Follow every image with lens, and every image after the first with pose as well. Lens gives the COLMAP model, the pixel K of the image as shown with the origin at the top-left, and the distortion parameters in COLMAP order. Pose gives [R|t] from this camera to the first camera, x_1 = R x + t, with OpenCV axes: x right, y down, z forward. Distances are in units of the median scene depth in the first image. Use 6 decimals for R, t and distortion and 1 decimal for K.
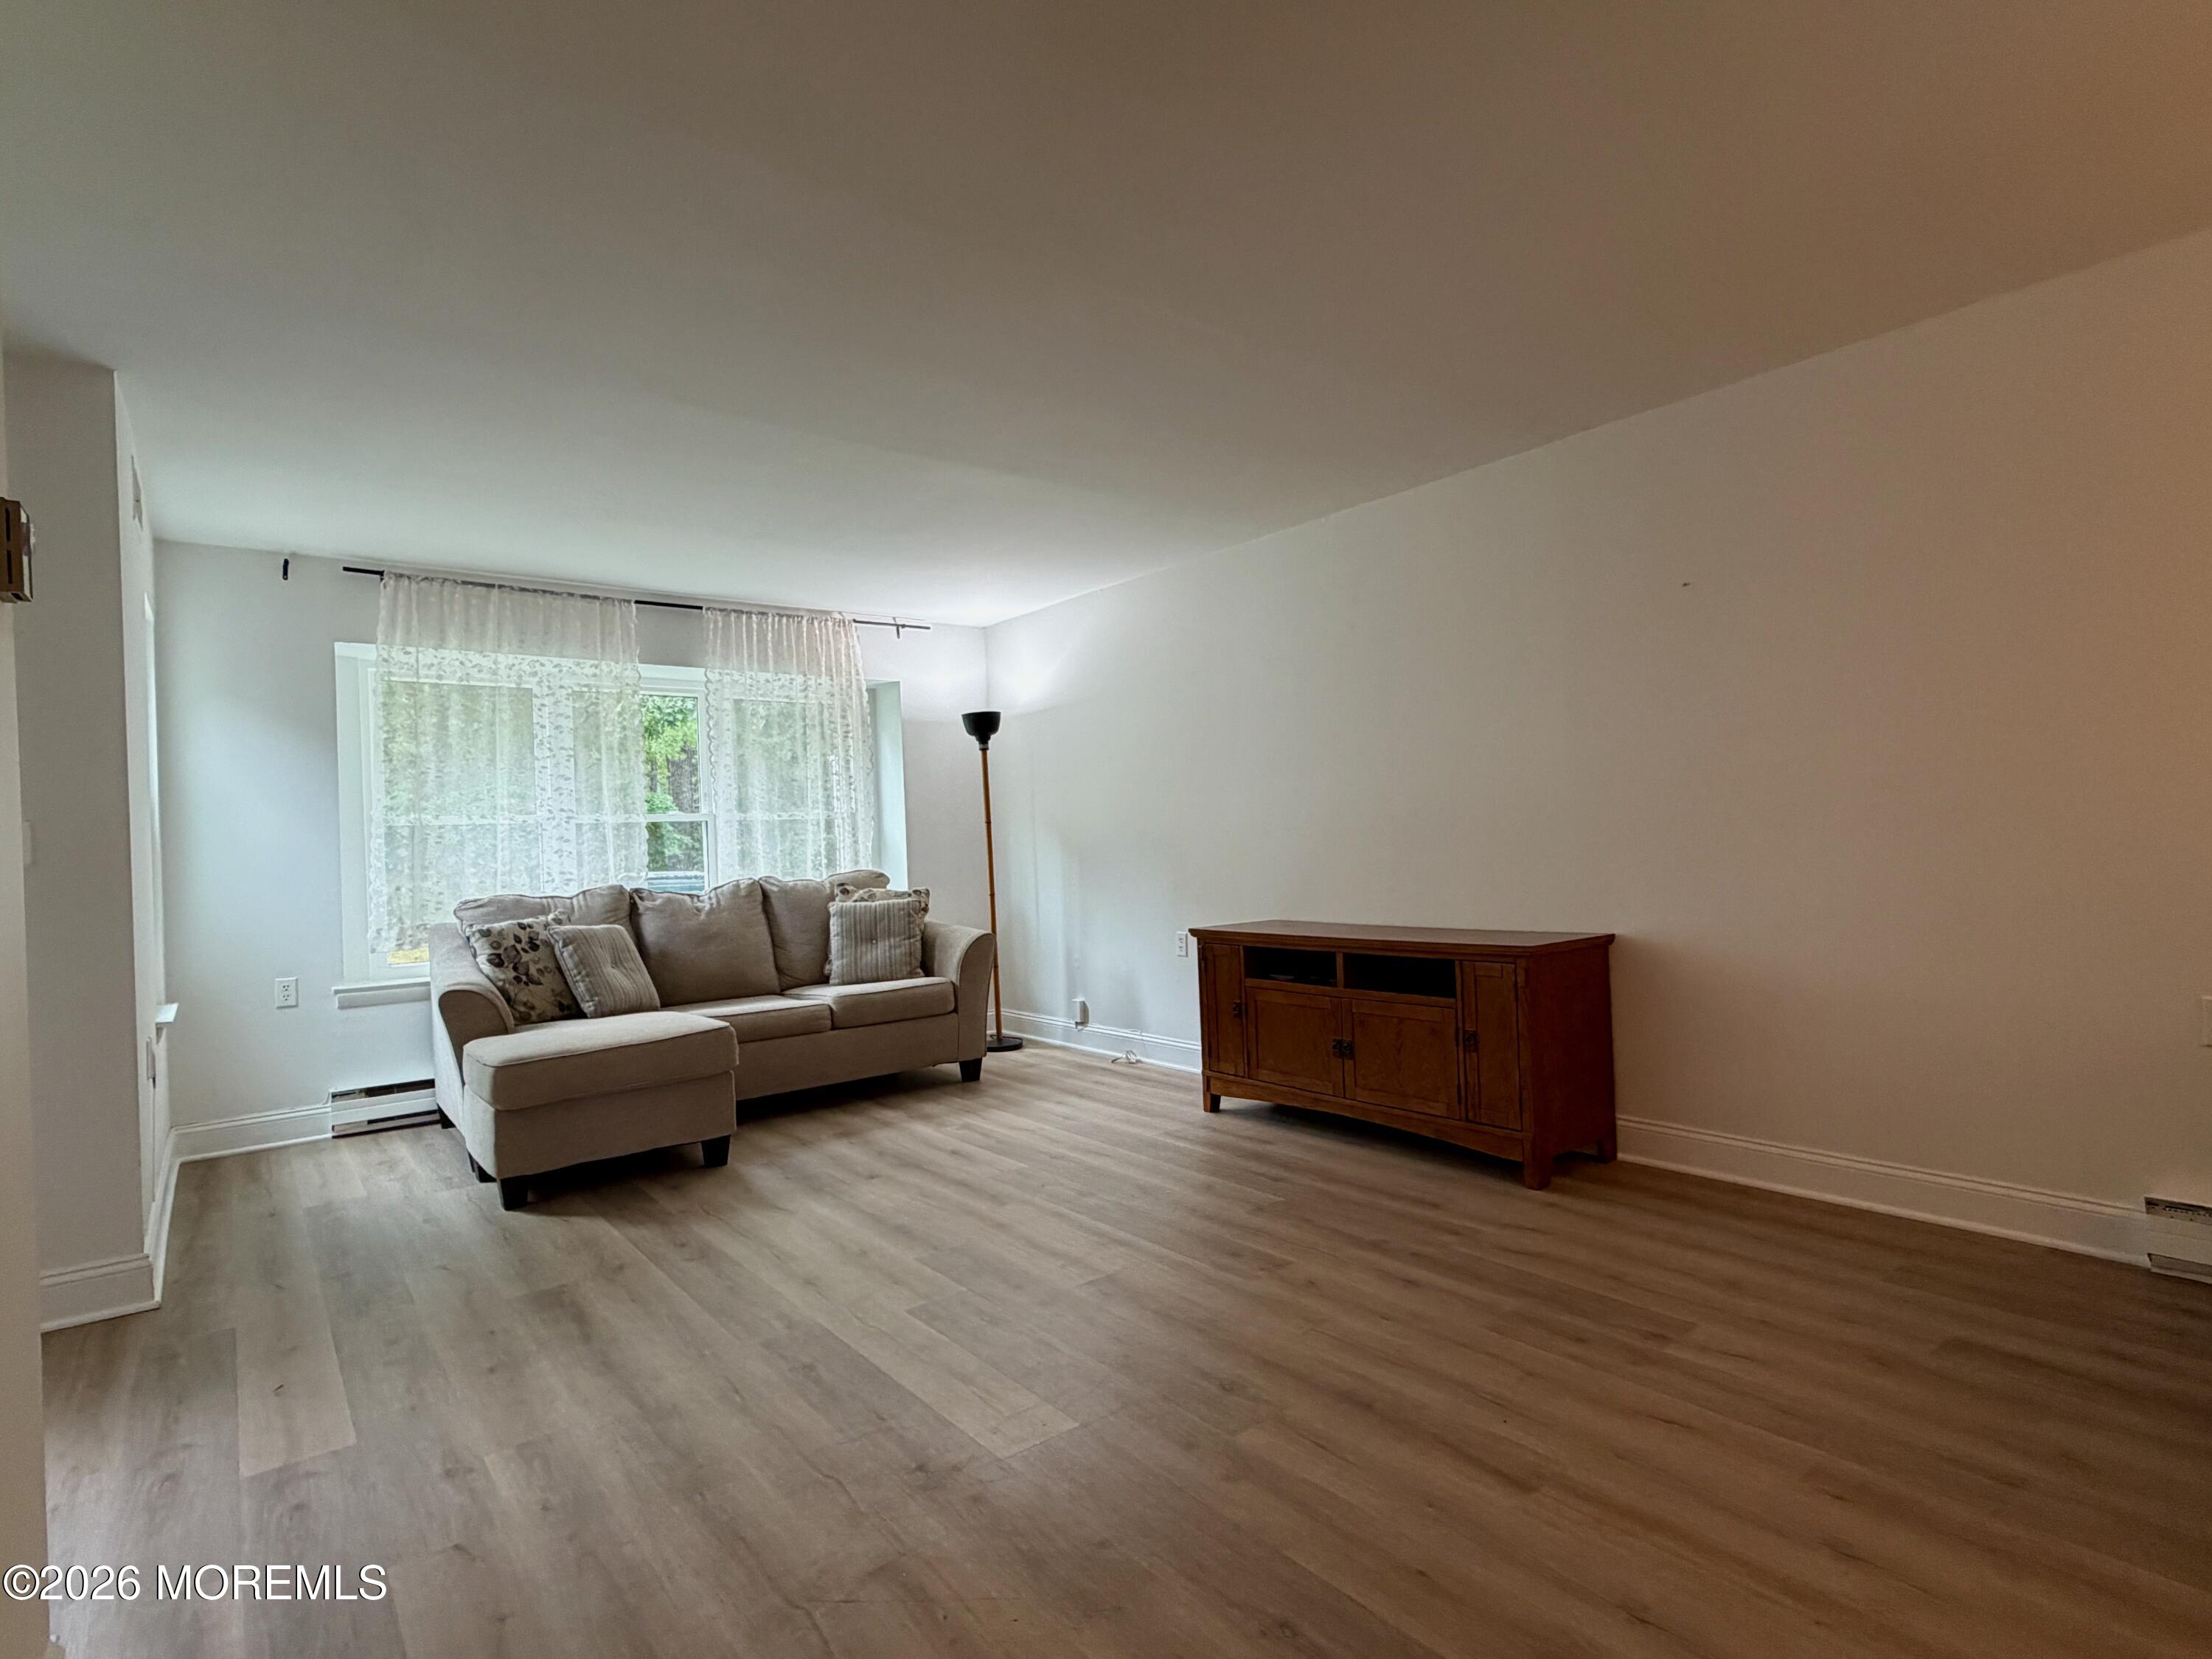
lens RADIAL K [[1116.0, 0, 1102.2], [0, 1116.0, 840.0], [0, 0, 1]] dist [-0.005770, 0.000606]
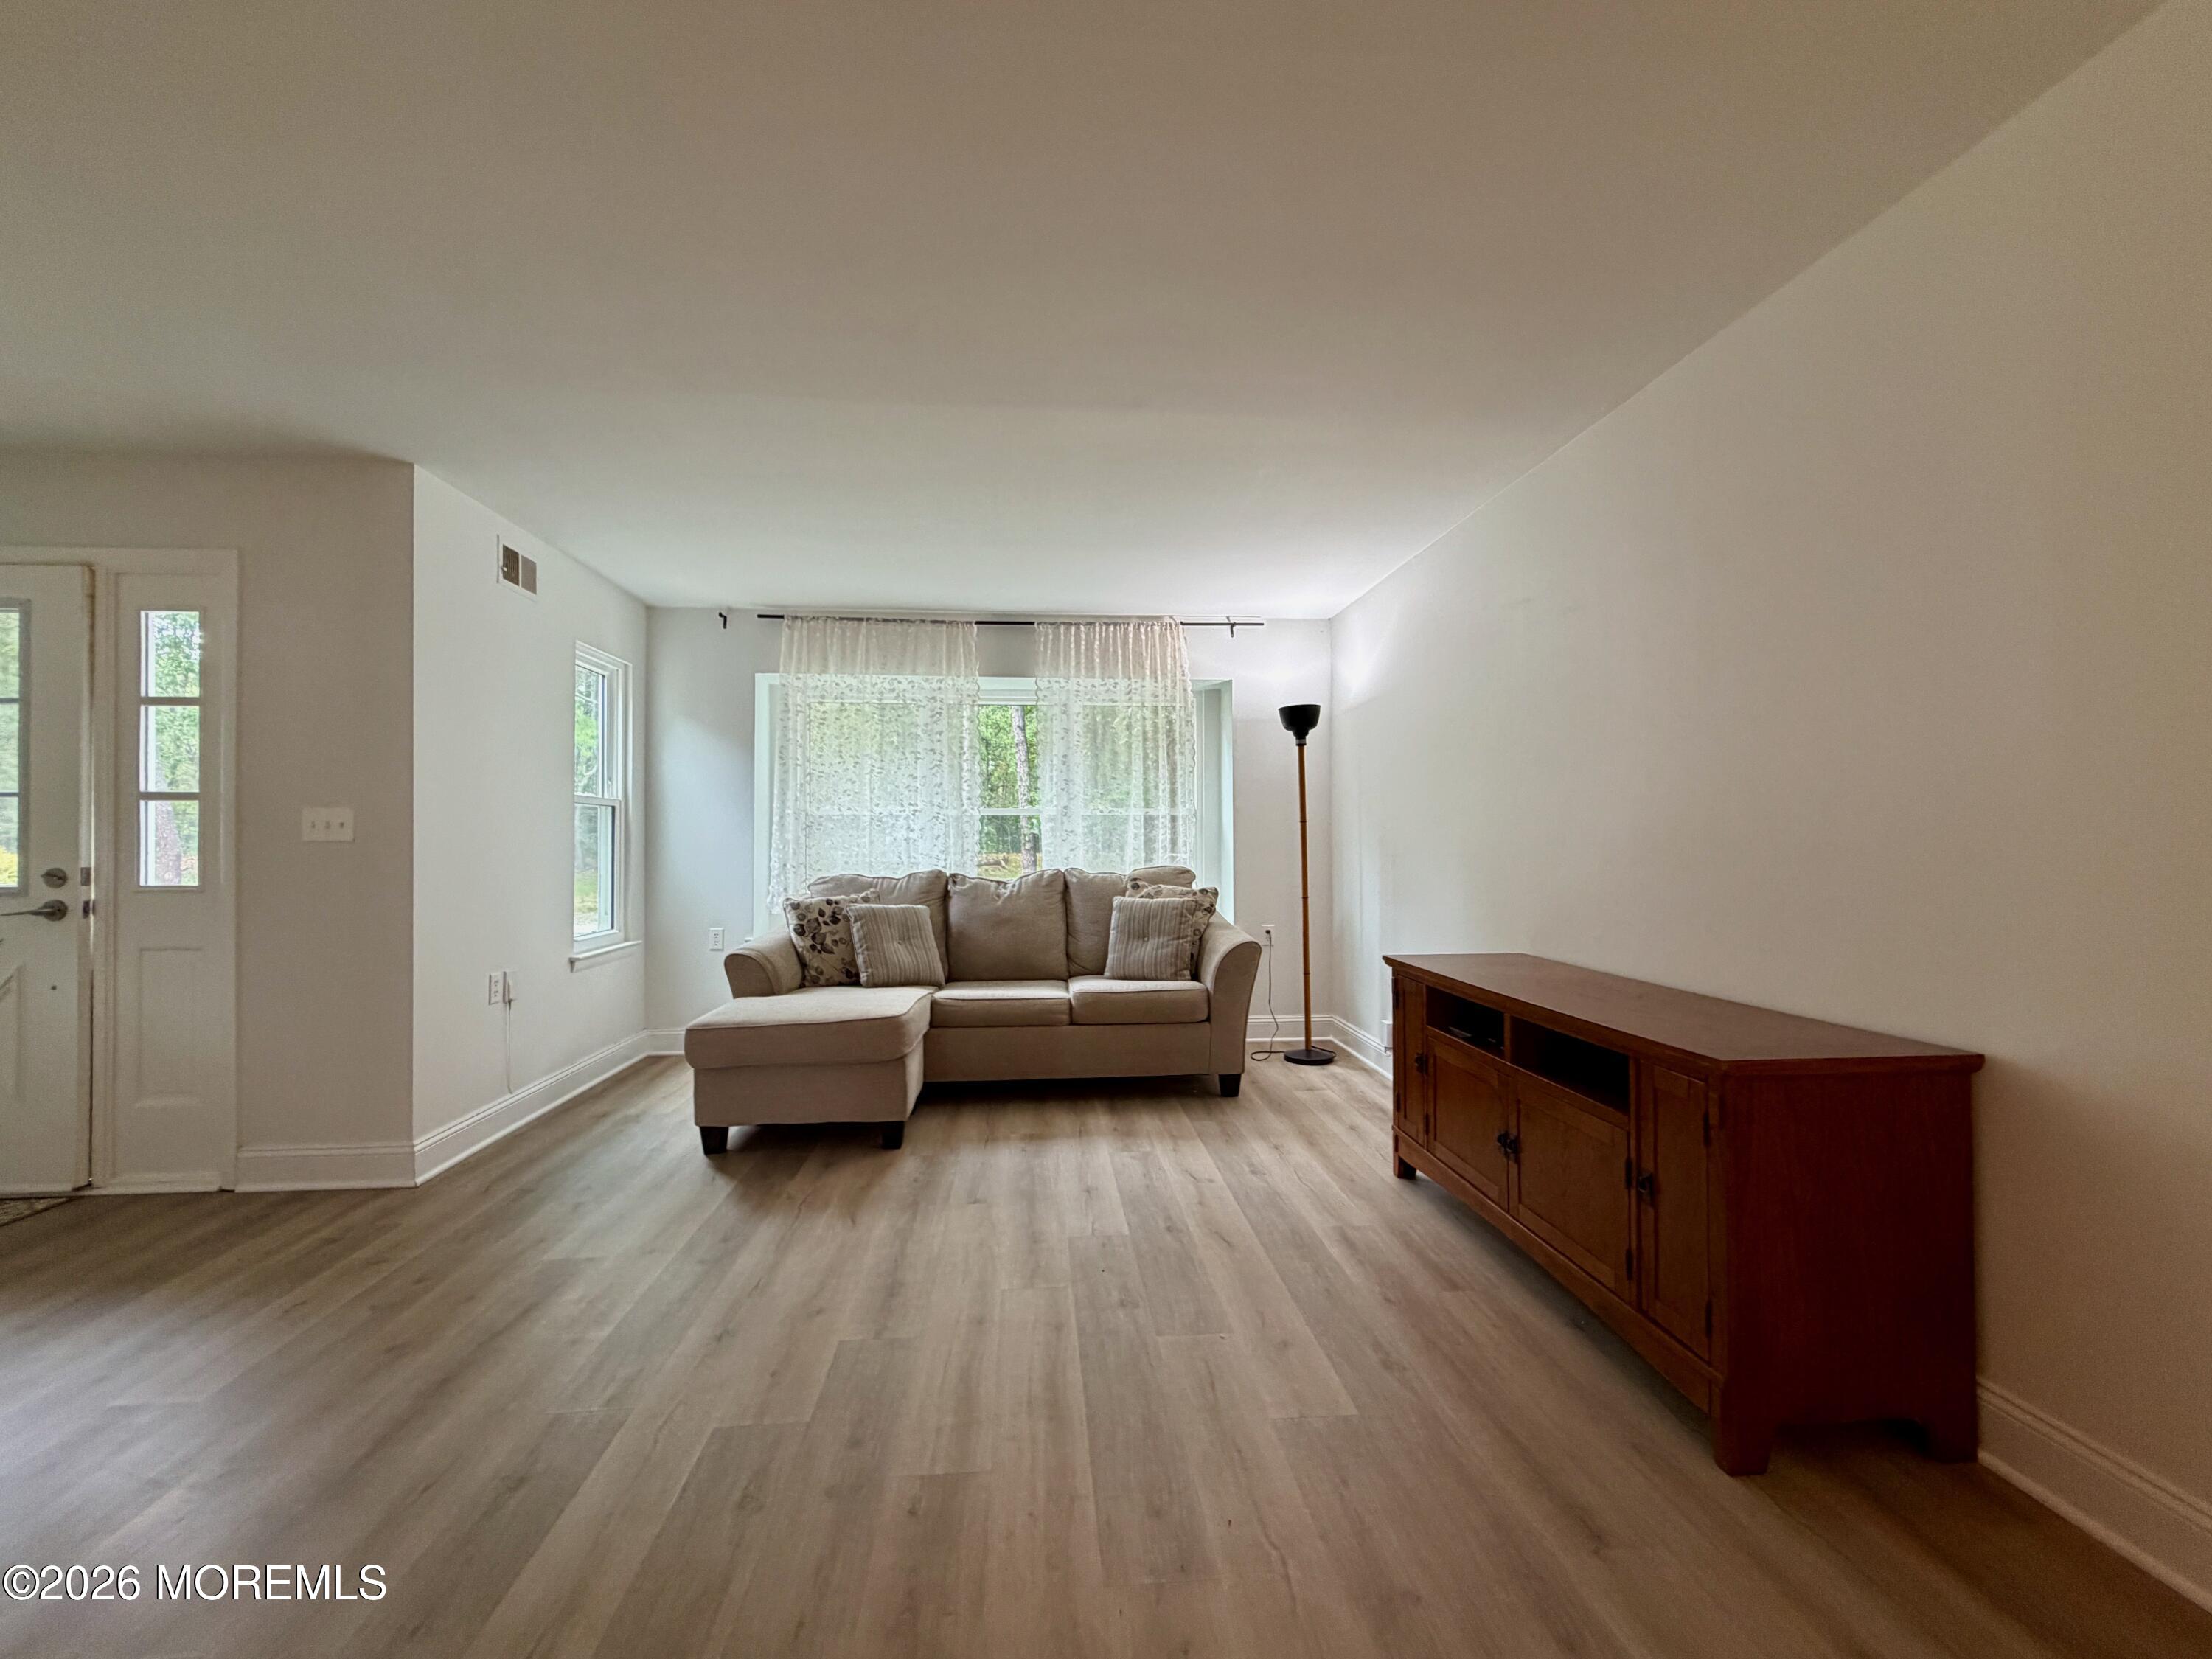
lens RADIAL K [[896.1, 0, 1101.0], [0, 896.1, 834.4], [0, 0, 1]] dist [-0.000974, 0.000595]
pose [[0.833905, 0.028927, -0.551150, 0.232948], [-0.025555, 0.999578, 0.013799, -0.014432], [0.551316, 0.002578, 0.834292, 0.352643]]
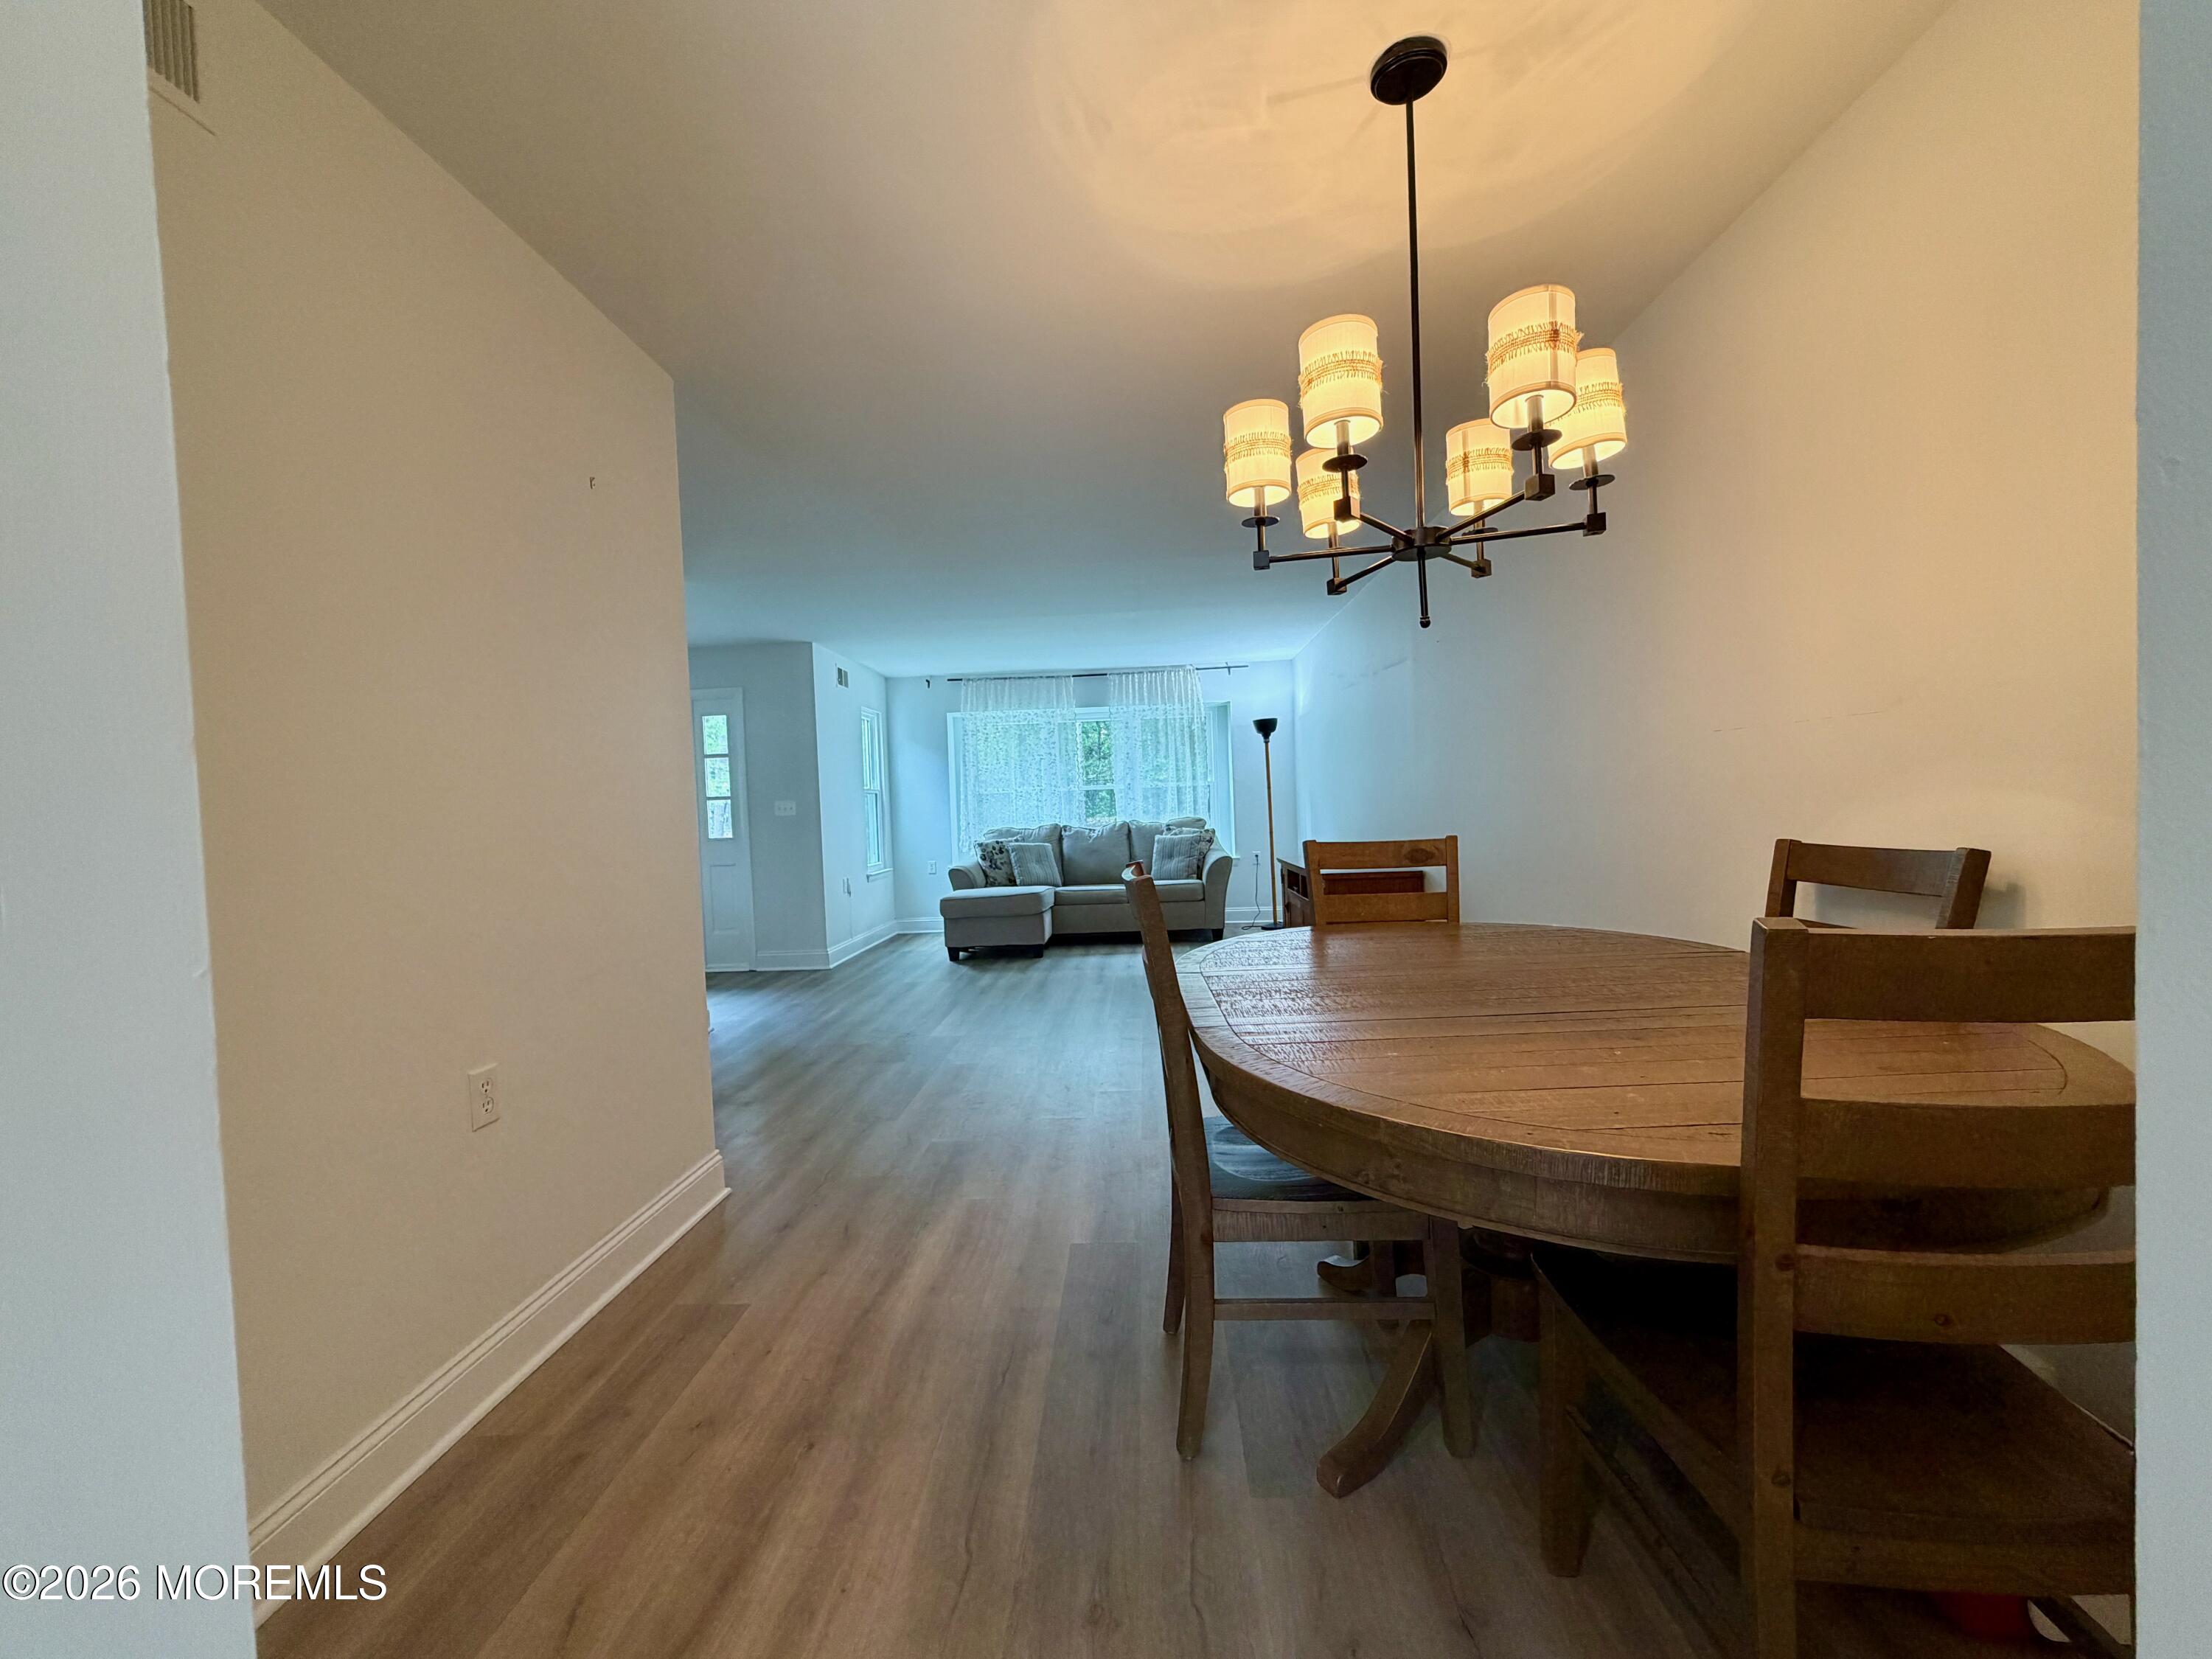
lens RADIAL K [[896.1, 0, 1100.2], [0, 896.1, 835.9], [0, 0, 1]] dist [-0.000974, 0.000595]
pose [[0.755084, 0.028111, -0.655025, 0.737498], [0.011811, 0.998335, 0.056460, -0.029306], [0.655522, -0.050368, 0.753495, -0.169464]]
